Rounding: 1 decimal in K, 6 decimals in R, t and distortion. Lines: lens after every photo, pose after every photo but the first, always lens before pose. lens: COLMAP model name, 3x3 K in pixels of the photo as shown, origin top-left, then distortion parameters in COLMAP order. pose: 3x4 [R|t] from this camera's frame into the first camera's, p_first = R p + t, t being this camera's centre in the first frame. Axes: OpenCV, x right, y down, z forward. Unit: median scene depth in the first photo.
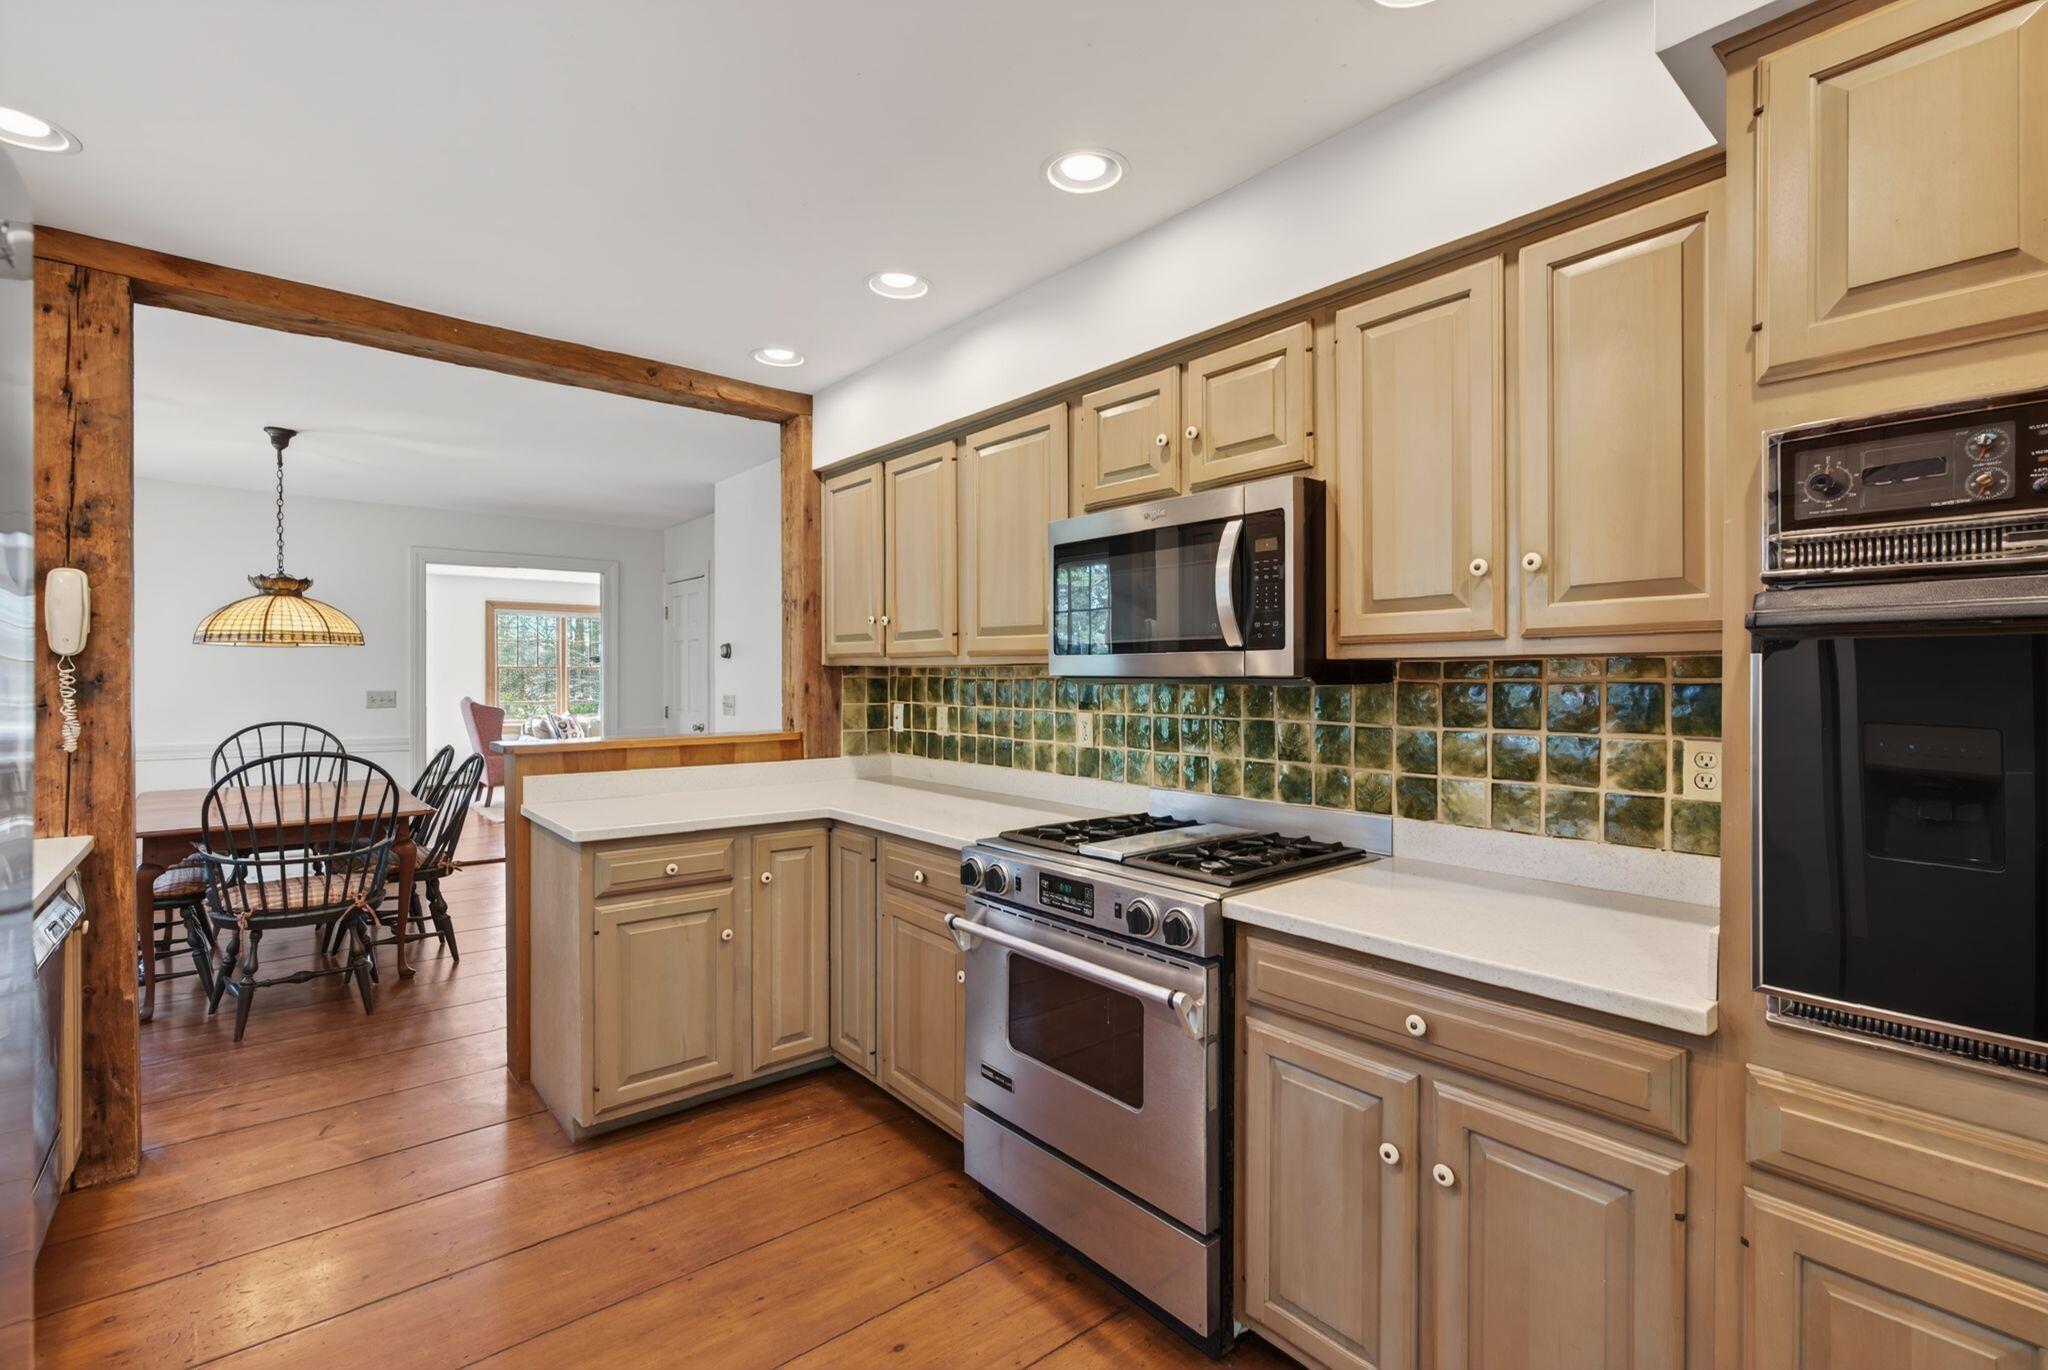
lens RADIAL K [[921.7, 0, 1022.8], [0, 921.7, 680.7], [0, 0, 1]] dist [-0.001444, 0.000426]
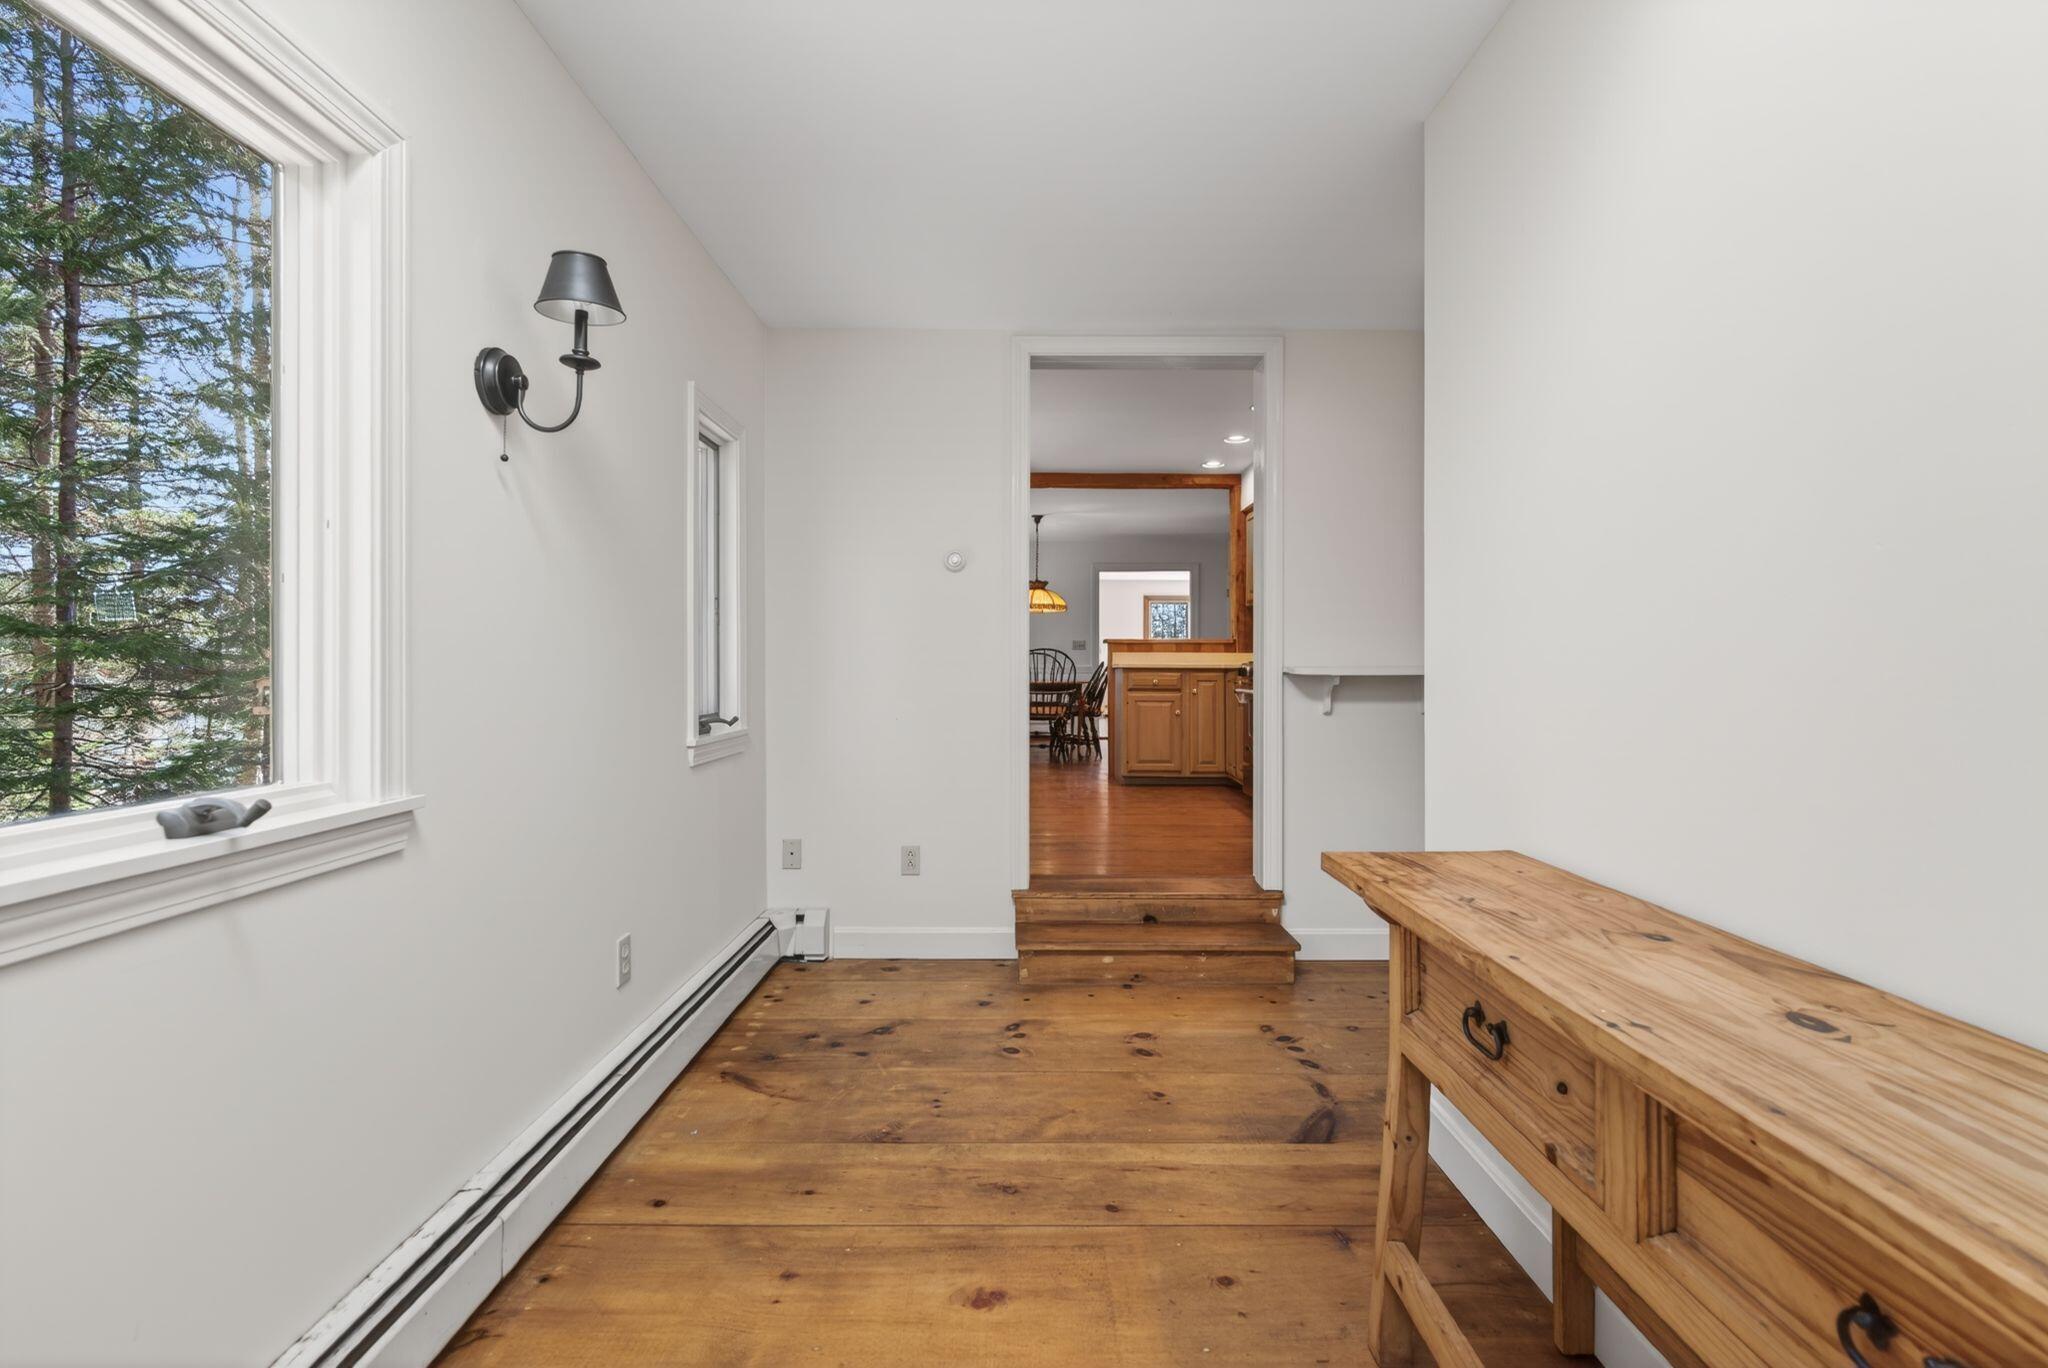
lens RADIAL K [[921.7, 0, 1022.8], [0, 921.7, 679.7], [0, 0, 1]] dist [-0.001444, 0.000426]
pose [[0.768284, 0.006312, -0.640078, 0.888142], [-0.004609, 0.999980, 0.004329, 0.172714], [0.640092, -0.000375, 0.768298, -1.095129]]
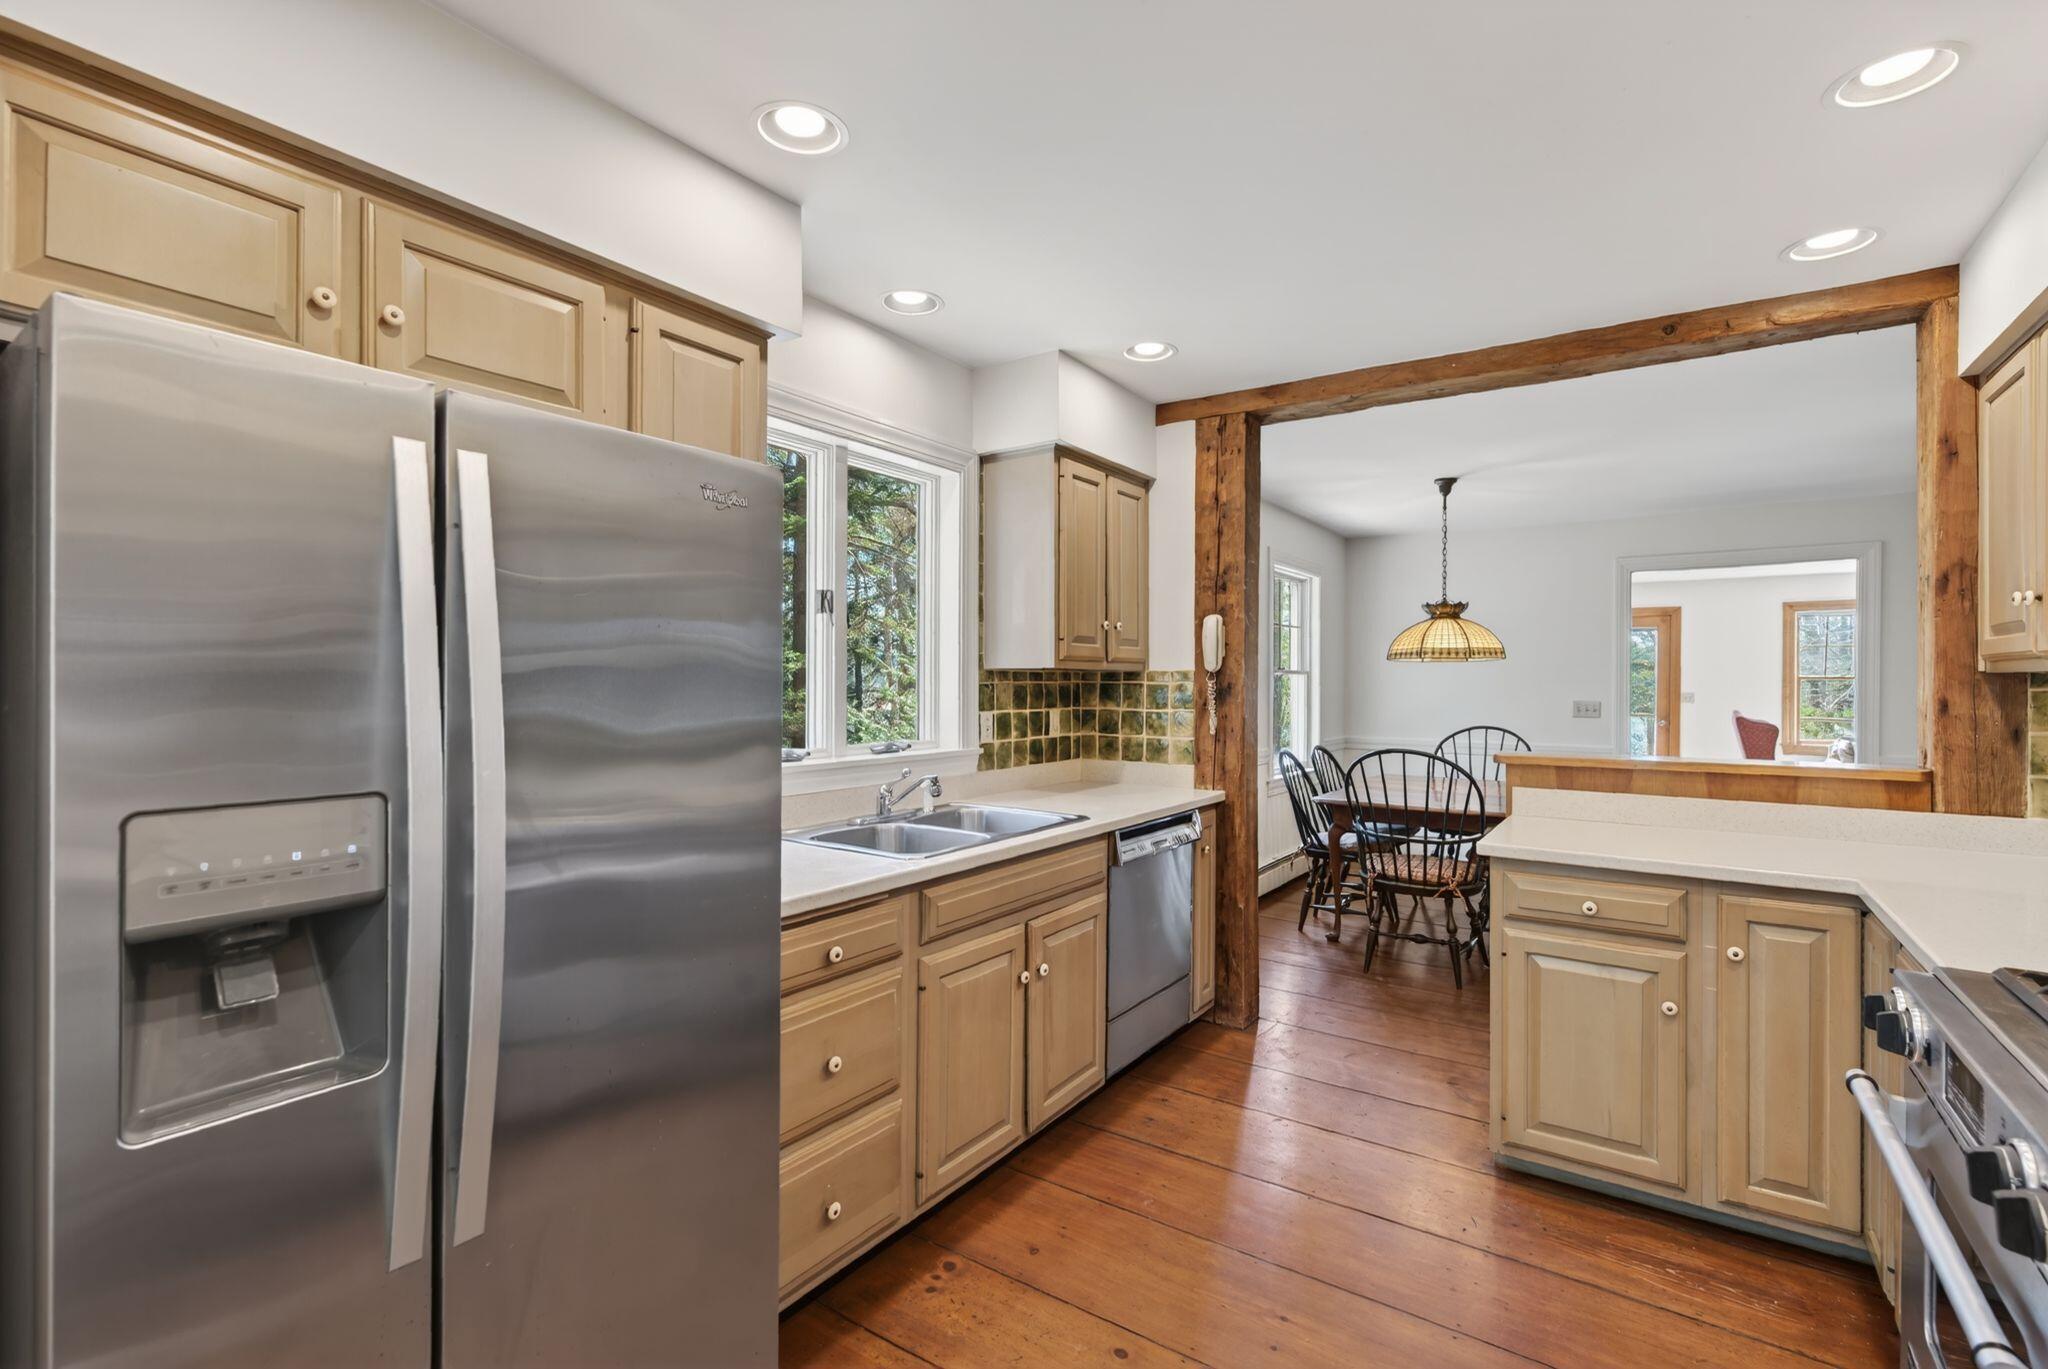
lens RADIAL K [[928.8, 0, 1024.0], [0, 928.8, 684.5], [0, 0, 1]] dist [0.001985, 0.001188]
pose [[0.270905, 0.000936, -0.962606, 0.292708], [-0.009580, 0.999953, -0.001723, -0.000346], [0.962558, 0.009689, 0.270902, 0.223903]]
